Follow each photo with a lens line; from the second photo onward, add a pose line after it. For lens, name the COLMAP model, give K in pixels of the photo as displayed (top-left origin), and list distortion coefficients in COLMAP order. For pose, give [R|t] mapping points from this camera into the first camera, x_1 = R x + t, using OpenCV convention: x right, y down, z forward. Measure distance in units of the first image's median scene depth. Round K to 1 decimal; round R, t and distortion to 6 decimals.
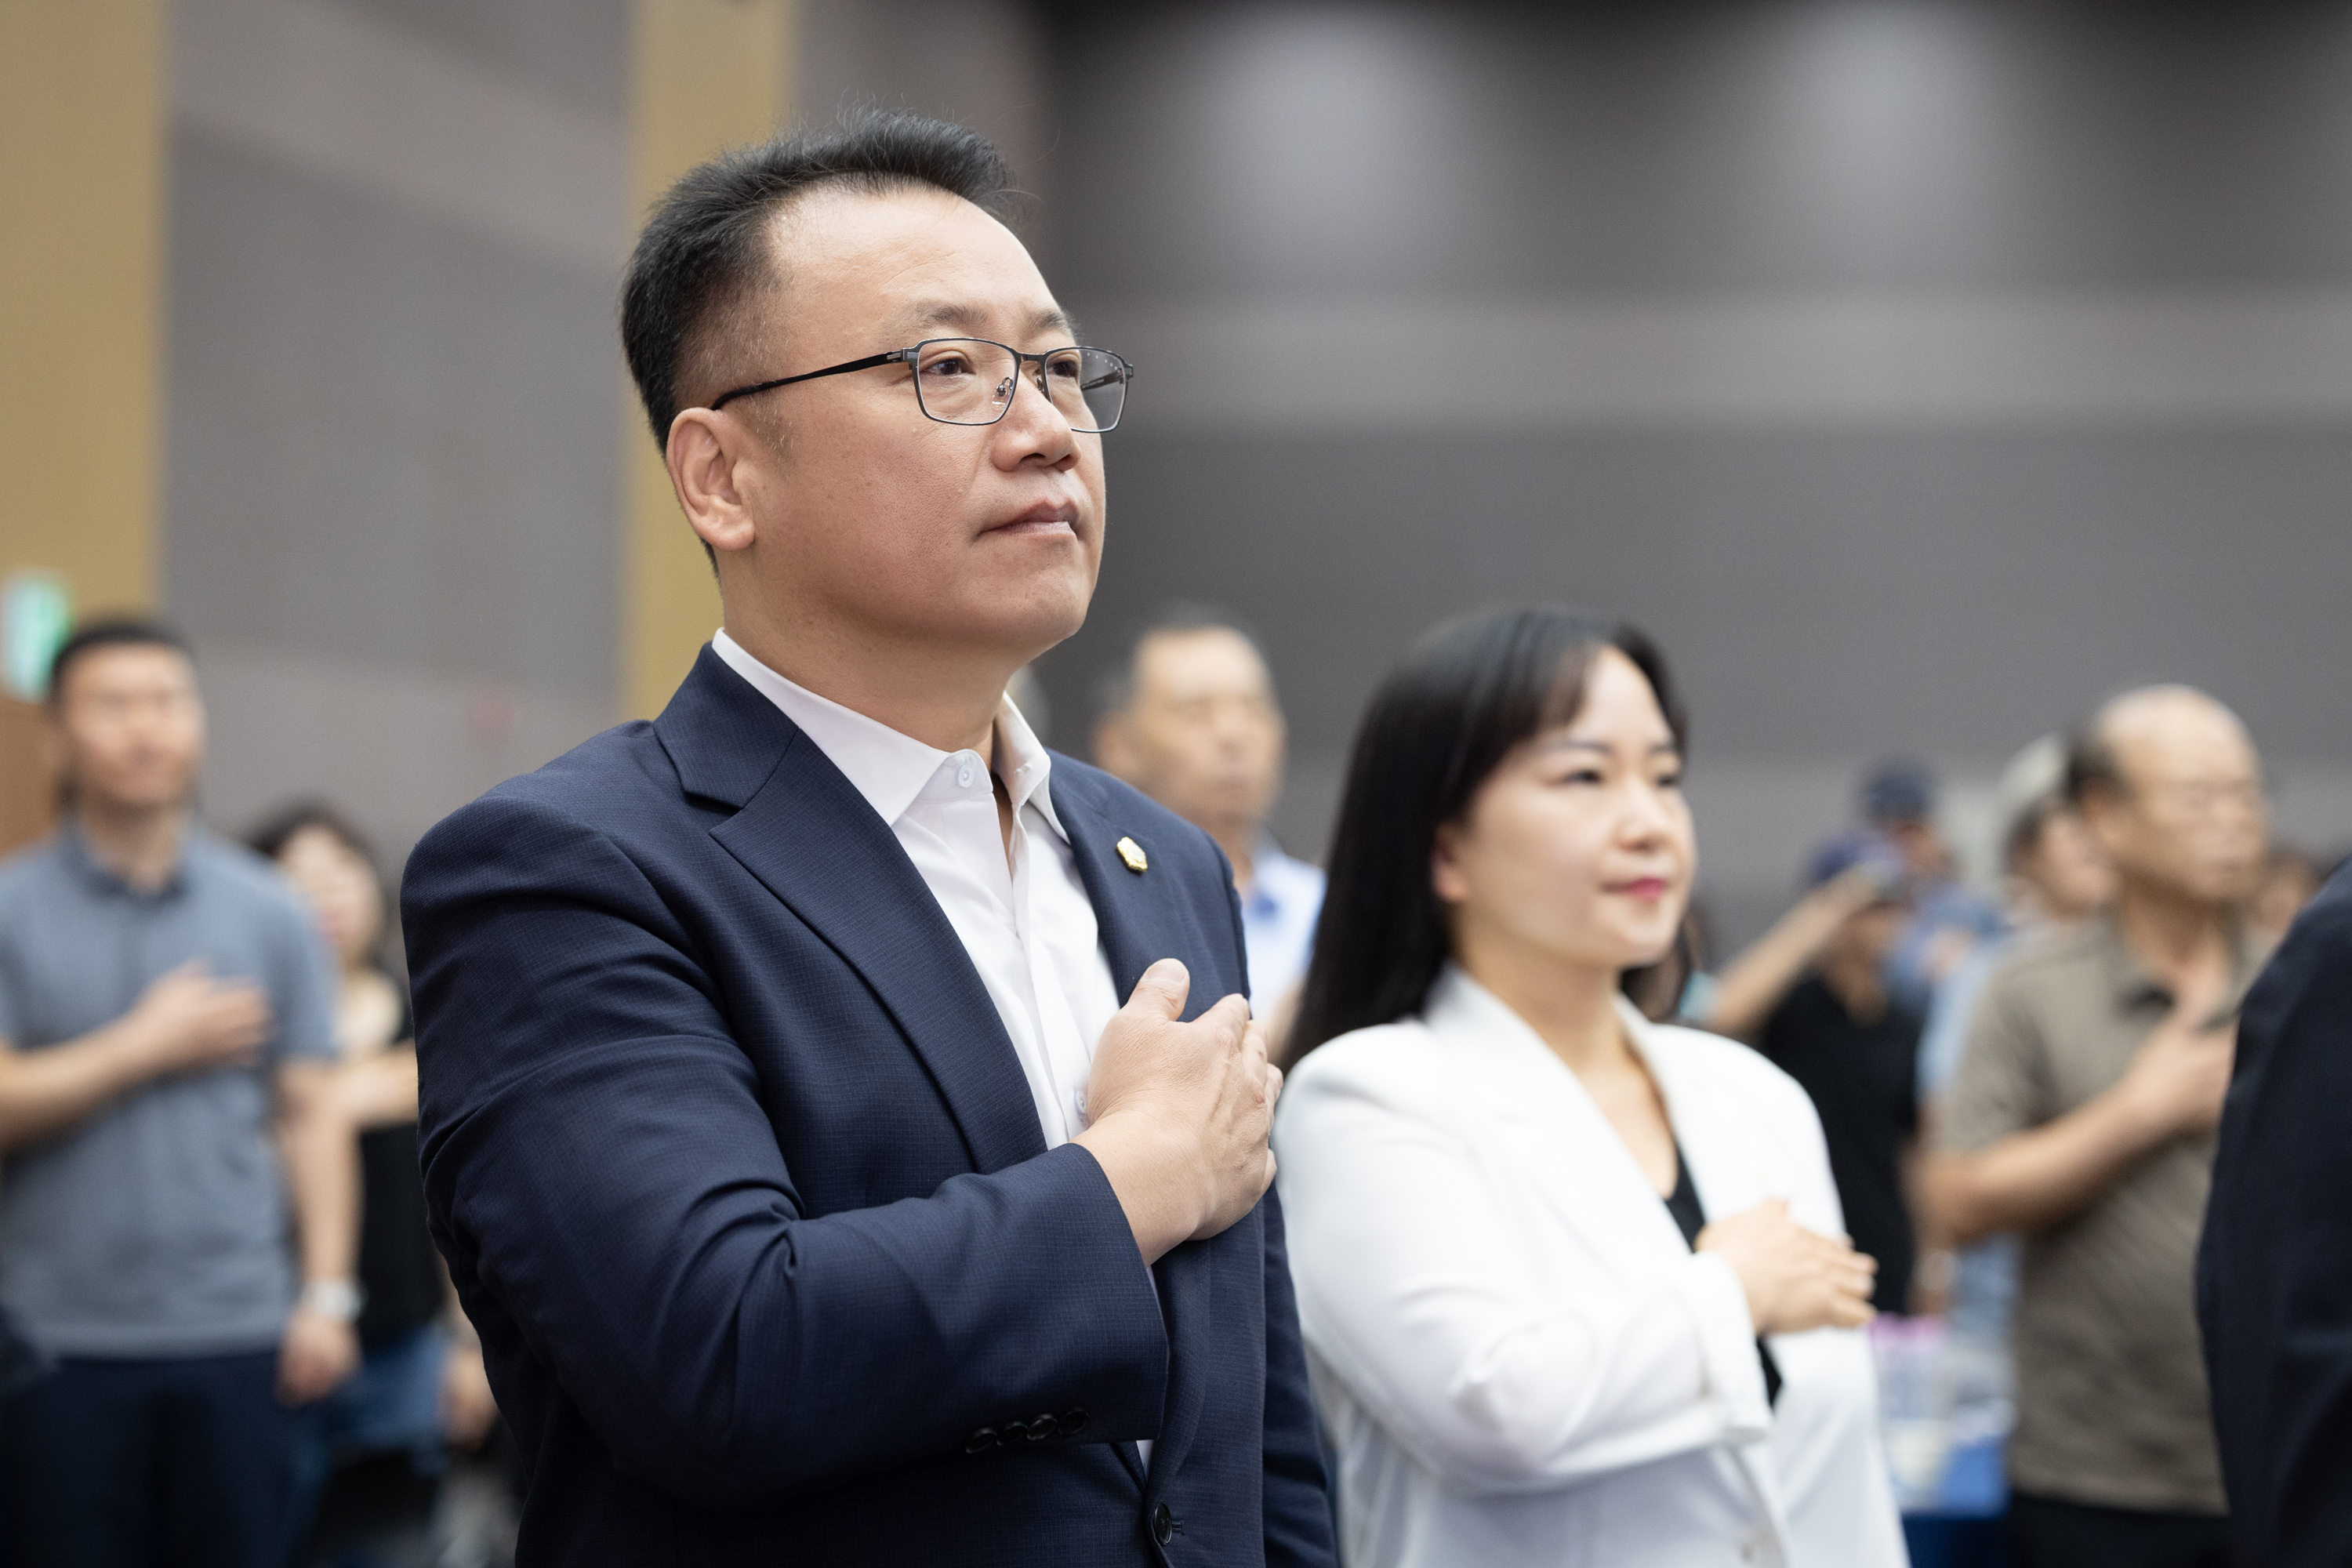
lens RADIAL K [[6061.9, 0, 984.2], [0, 6061.9, 815.8], [0, 0, 1]] dist [0.606725, 0.000000]
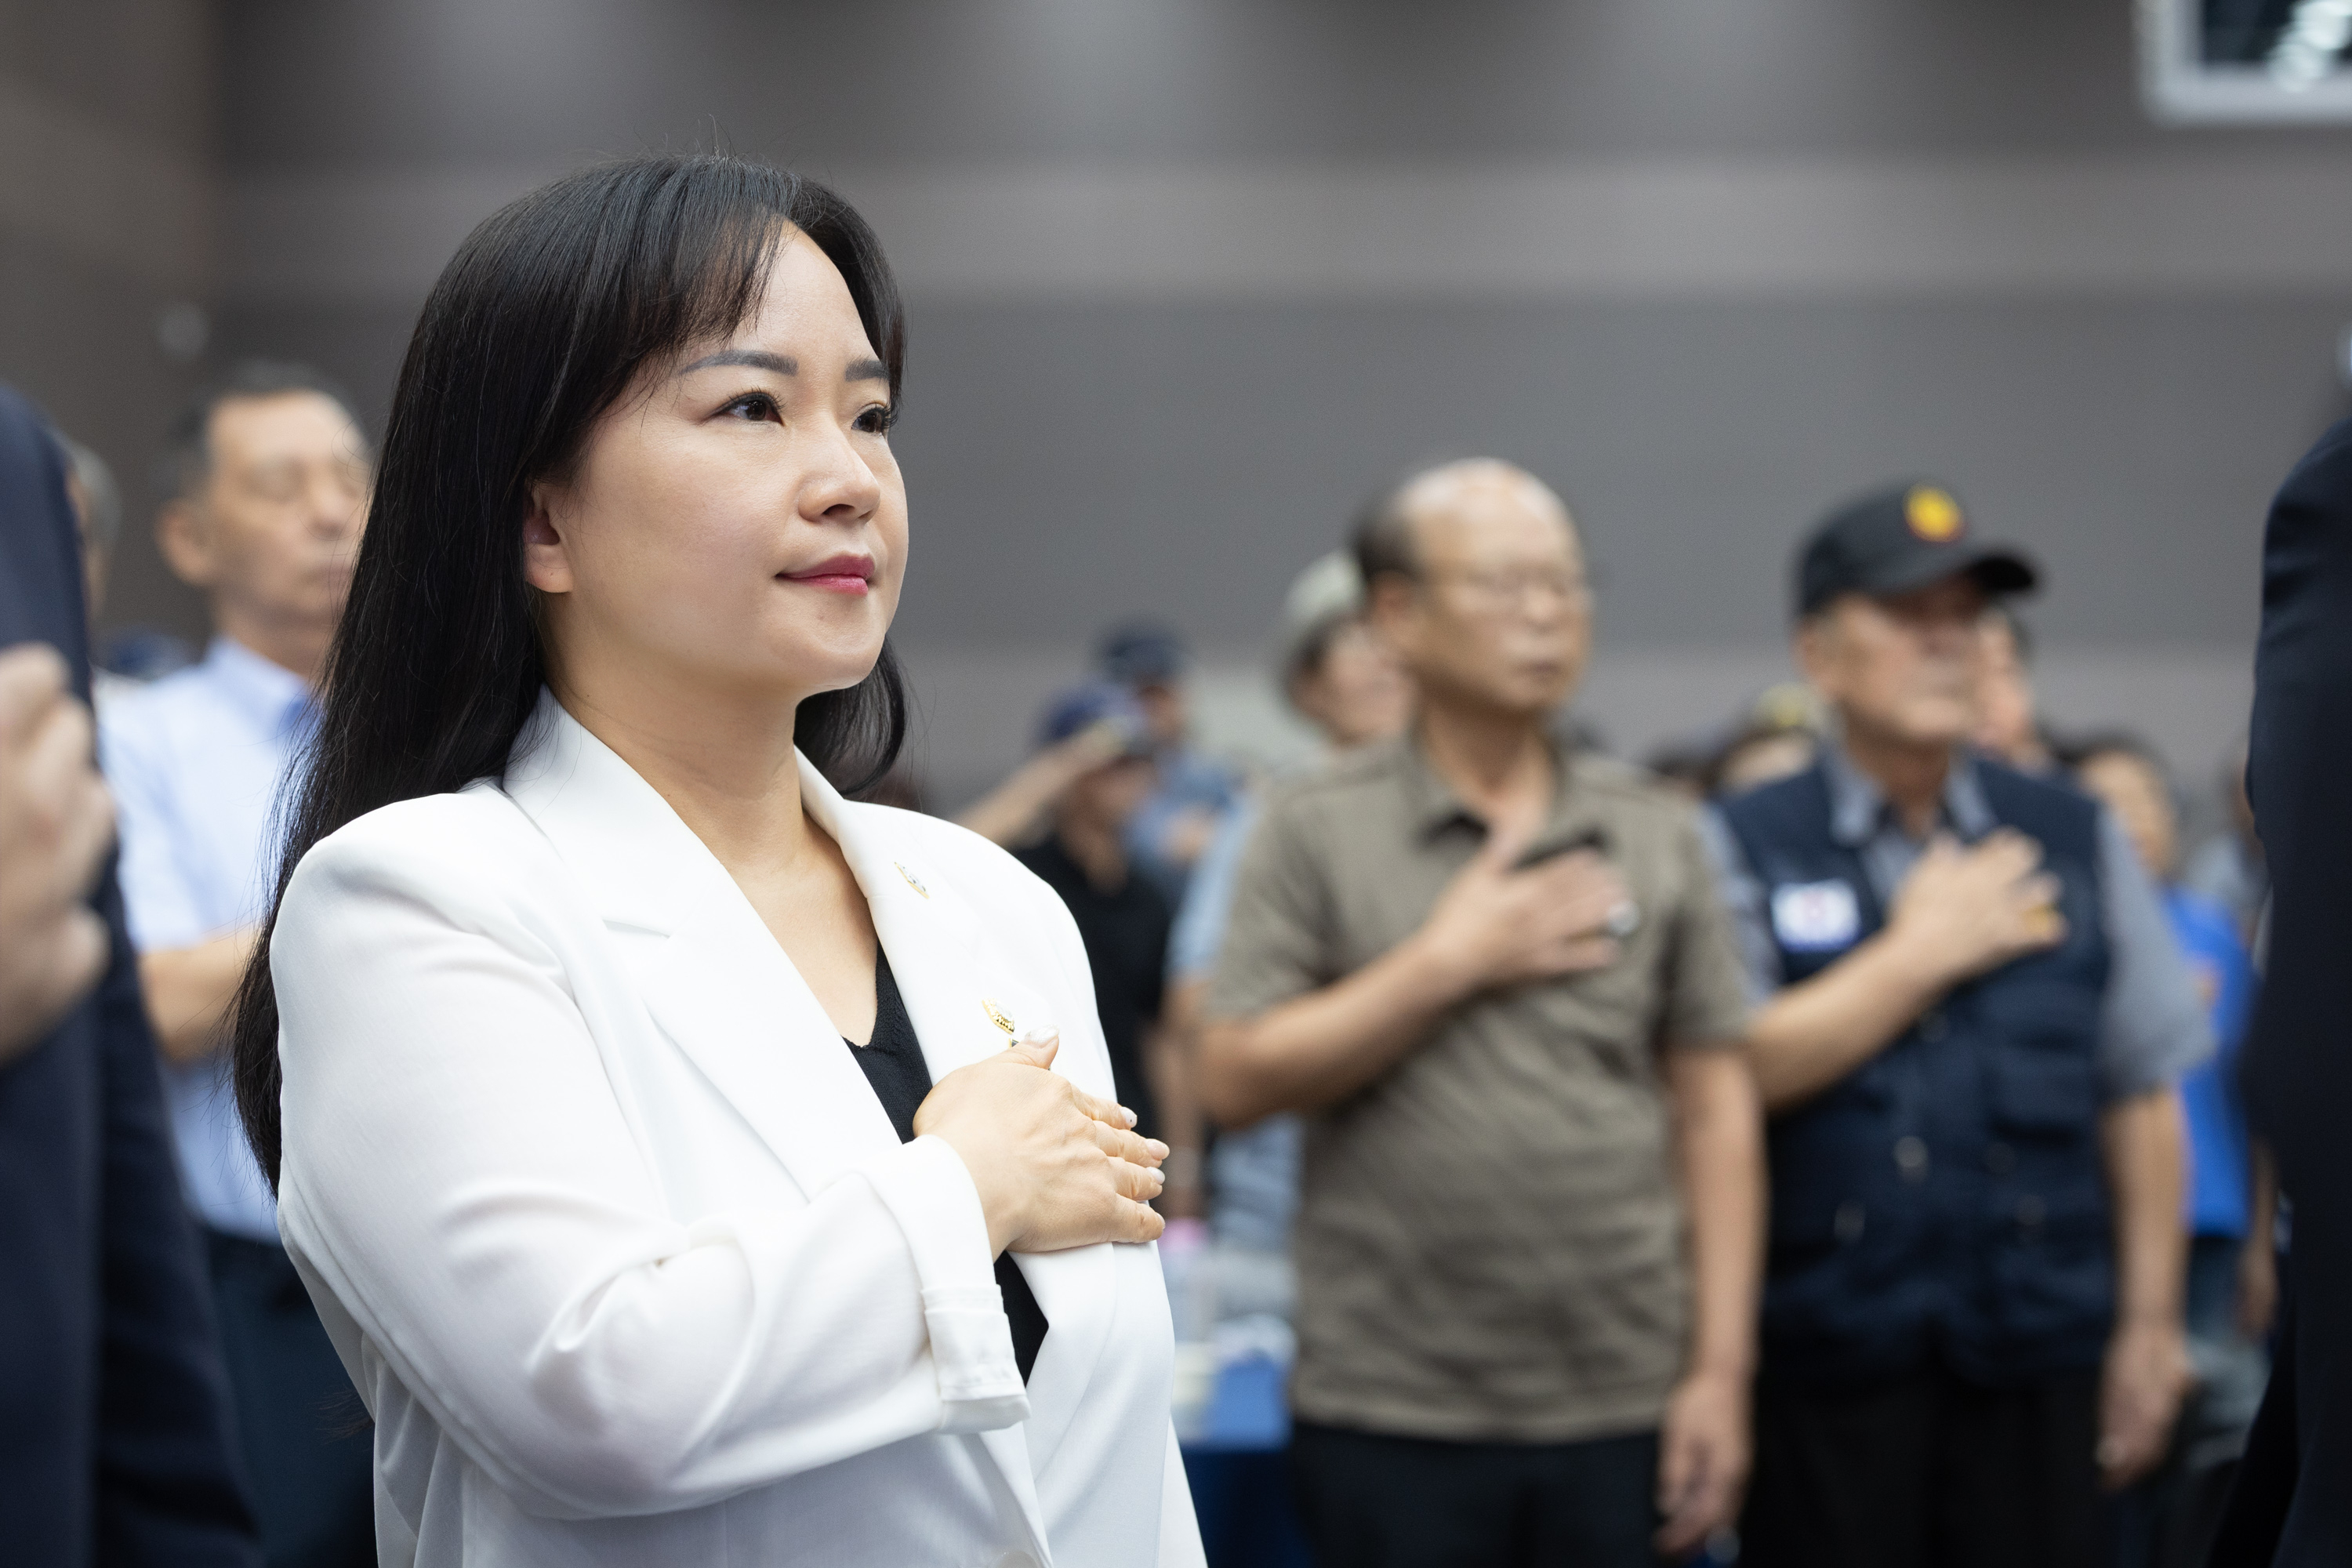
lens RADIAL K [[5316.0, 0, 1178.0], [0, 5316.0, 783.2], [0, 0, 1]] dist [-0.215561, 0.000000]
pose [[0.986775, -0.000435, 0.162094, 0.050714], [0.000414, 1.000000, 0.000164, 0.032892], [-0.162094, -0.000095, 0.986775, 0.426725]]
